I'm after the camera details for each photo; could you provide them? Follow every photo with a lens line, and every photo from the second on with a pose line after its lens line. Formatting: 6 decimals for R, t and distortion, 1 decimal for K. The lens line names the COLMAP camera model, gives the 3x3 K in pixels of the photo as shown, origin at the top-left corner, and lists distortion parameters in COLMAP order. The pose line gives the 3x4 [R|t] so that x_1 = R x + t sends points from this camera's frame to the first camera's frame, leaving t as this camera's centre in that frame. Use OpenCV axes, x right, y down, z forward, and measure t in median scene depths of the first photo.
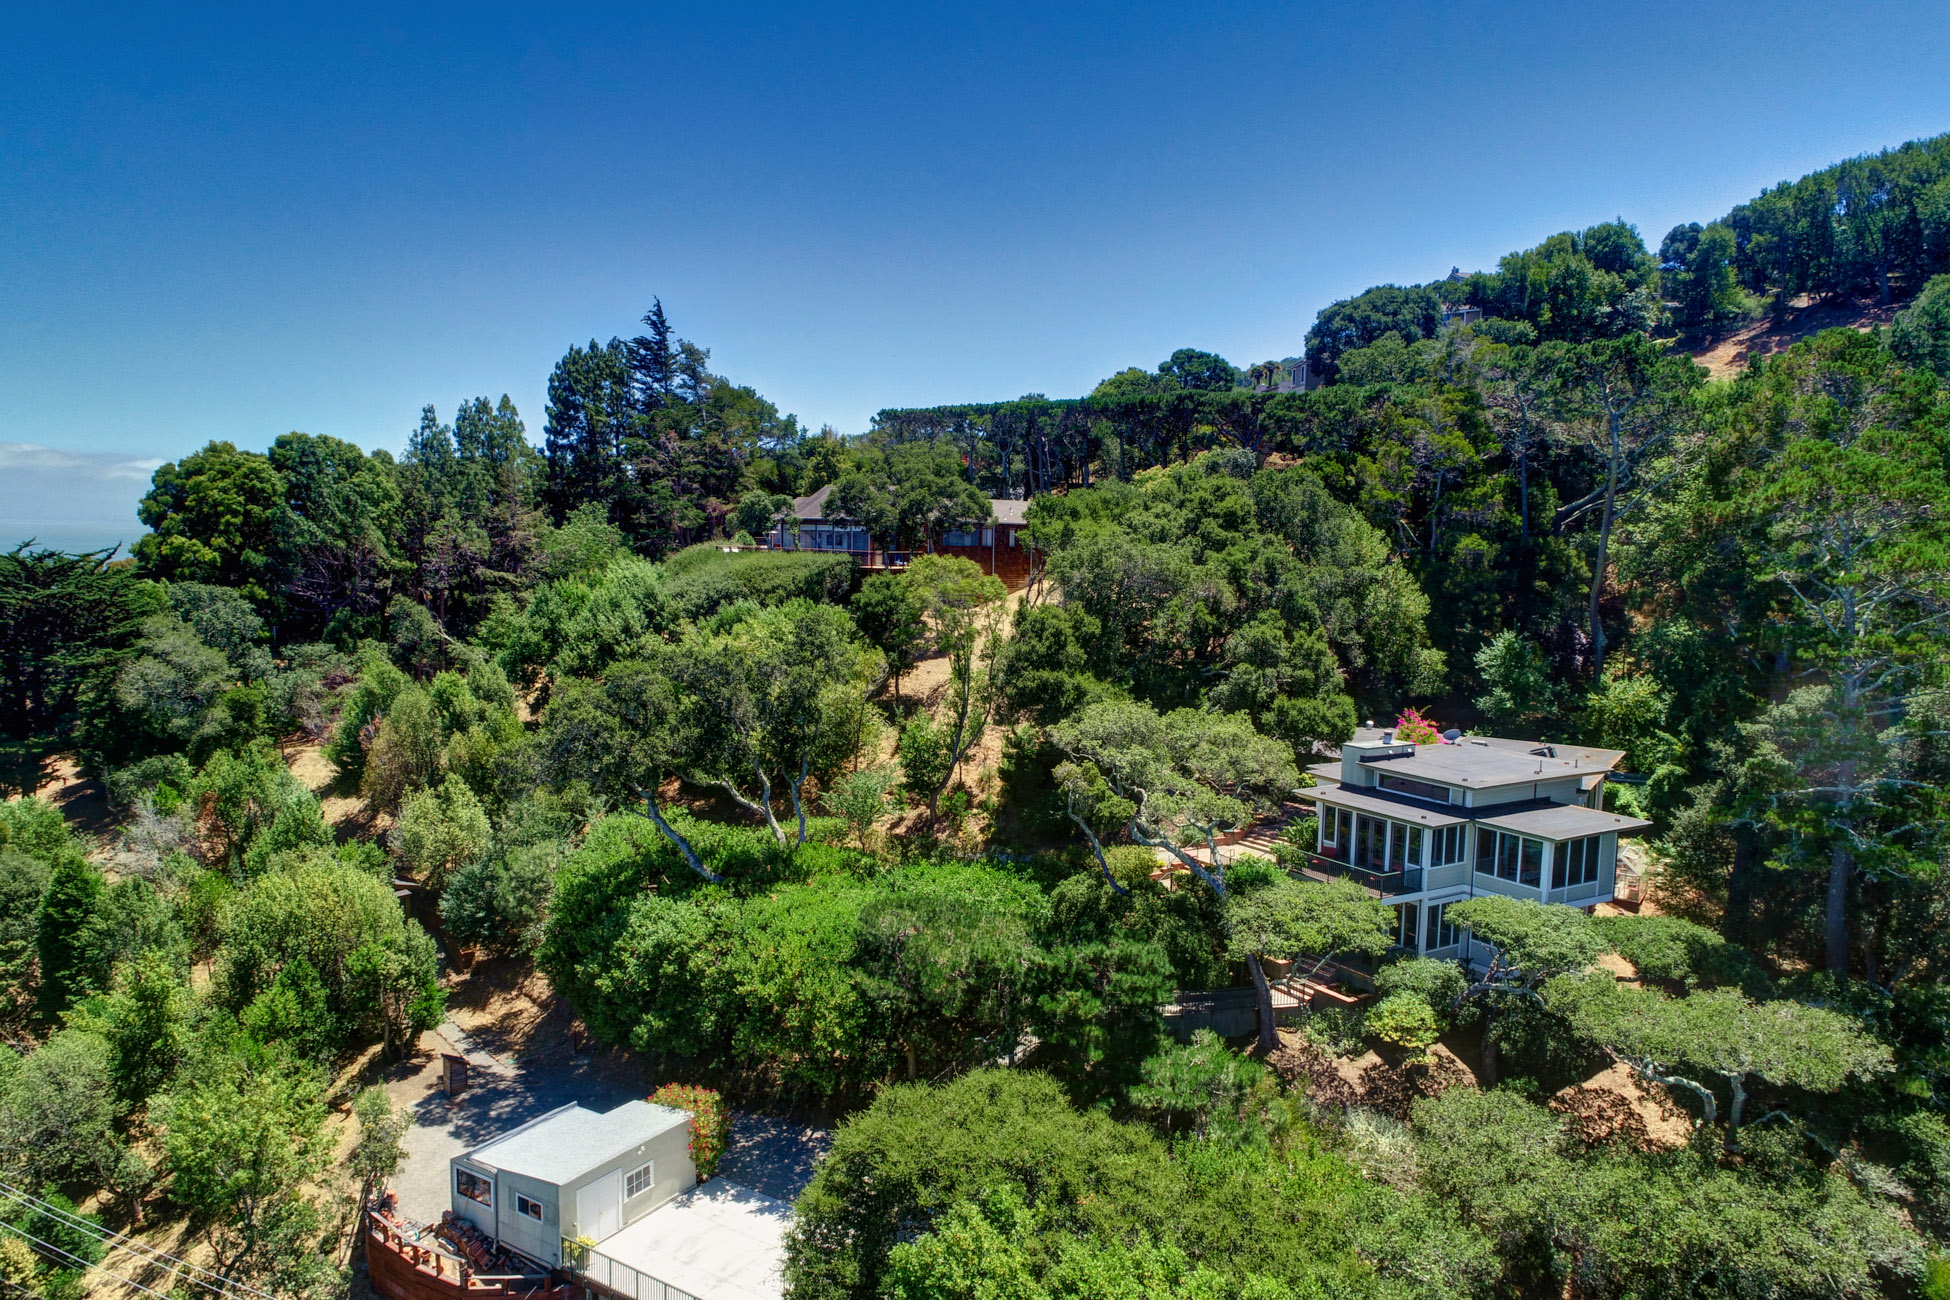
lens RADIAL K [[1298.3, 0, 975.0], [0, 1298.3, 650.0], [0, 0, 1]] dist [-0.000055, -0.001961]
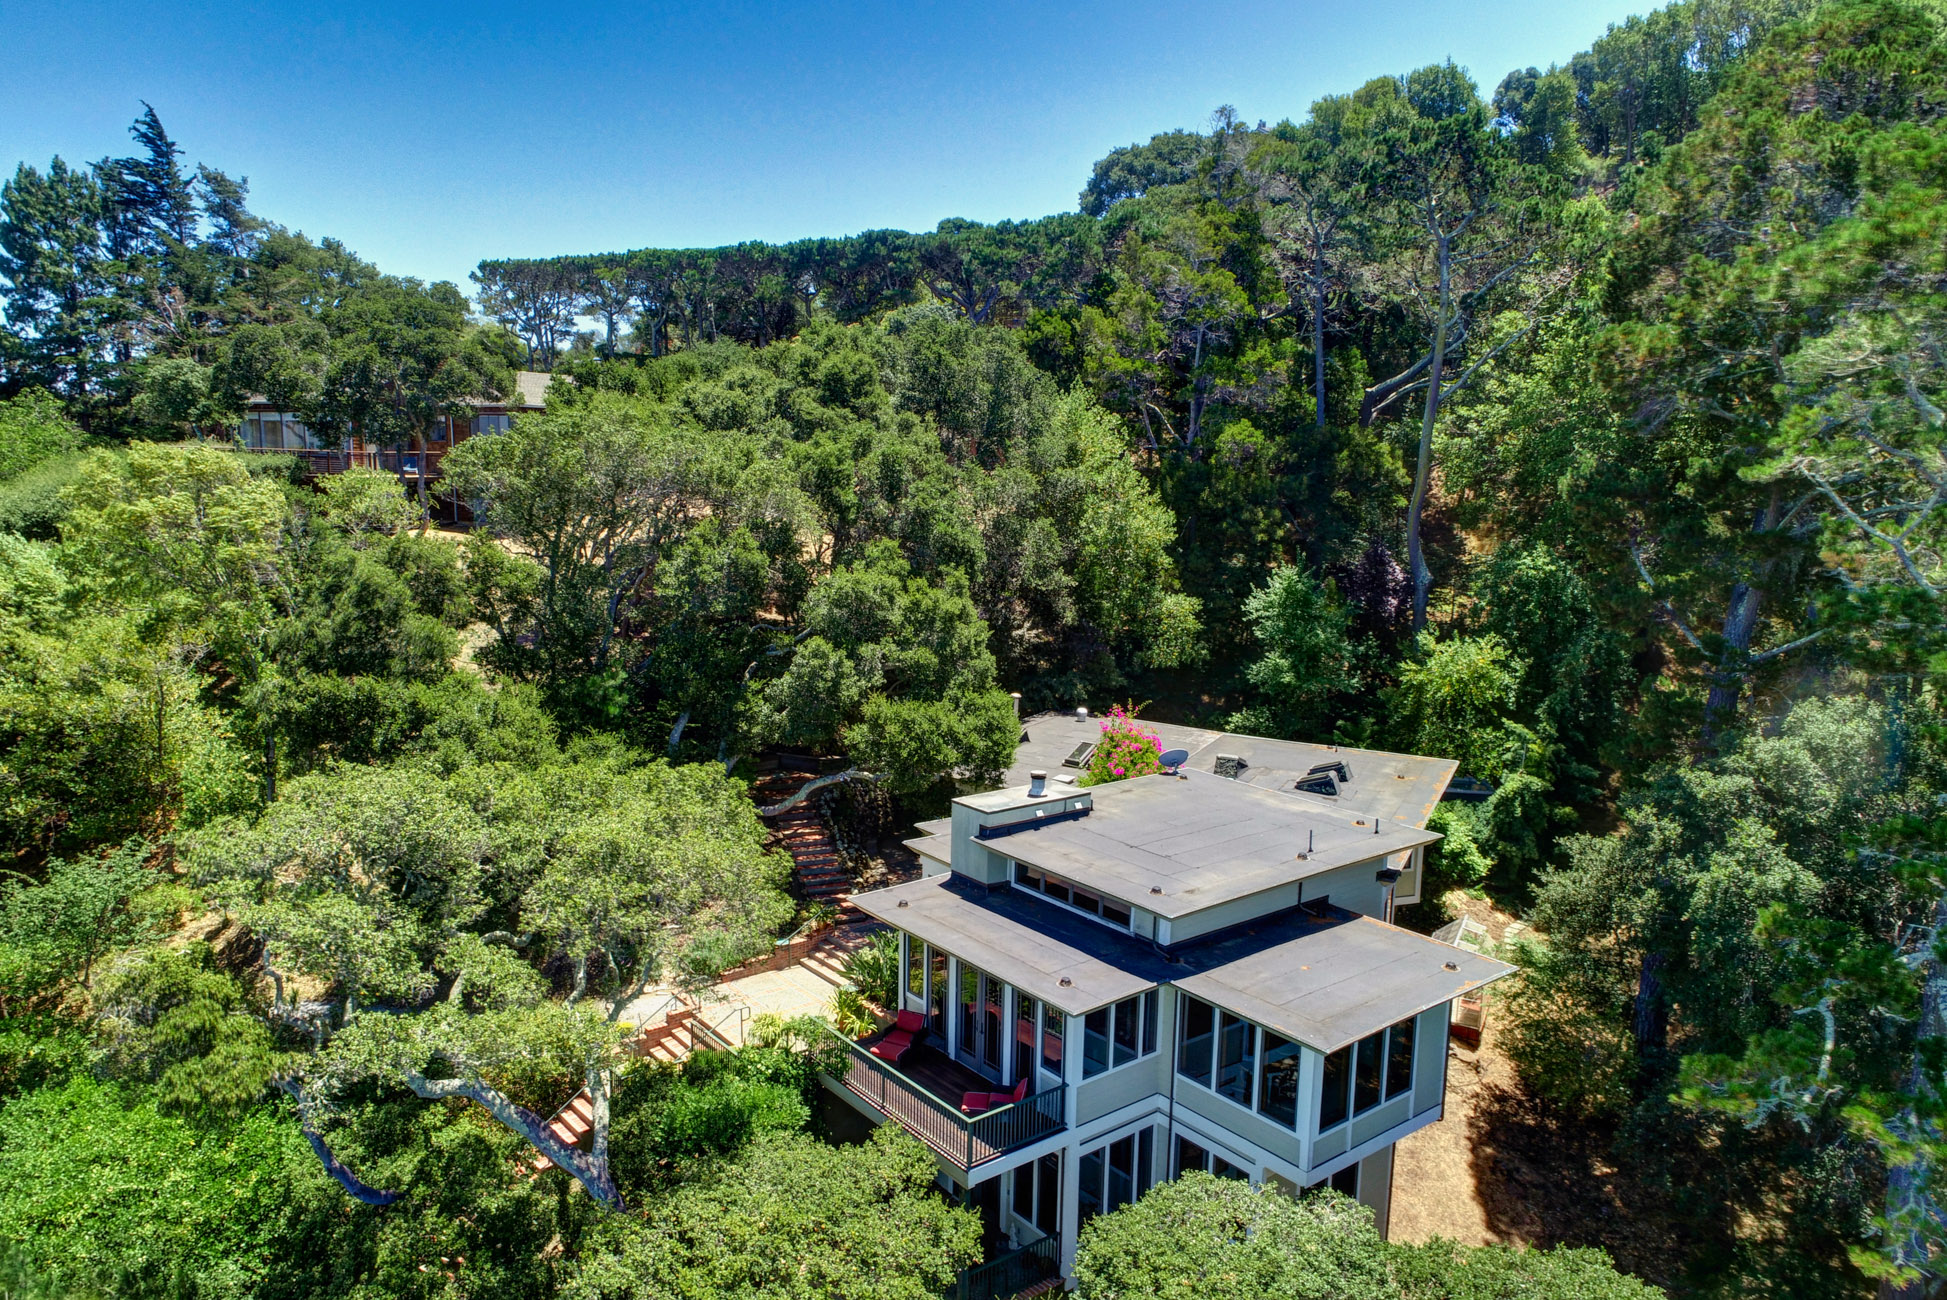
lens RADIAL K [[1296.3, 0, 973.5], [0, 1296.3, 650.0], [0, 0, 1]] dist [-0.000055, -0.001961]
pose [[0.993198, -0.022009, 0.114338, 0.169793], [0.014801, 0.997871, 0.063511, -0.015628], [-0.115493, -0.061387, 0.991410, 0.351268]]
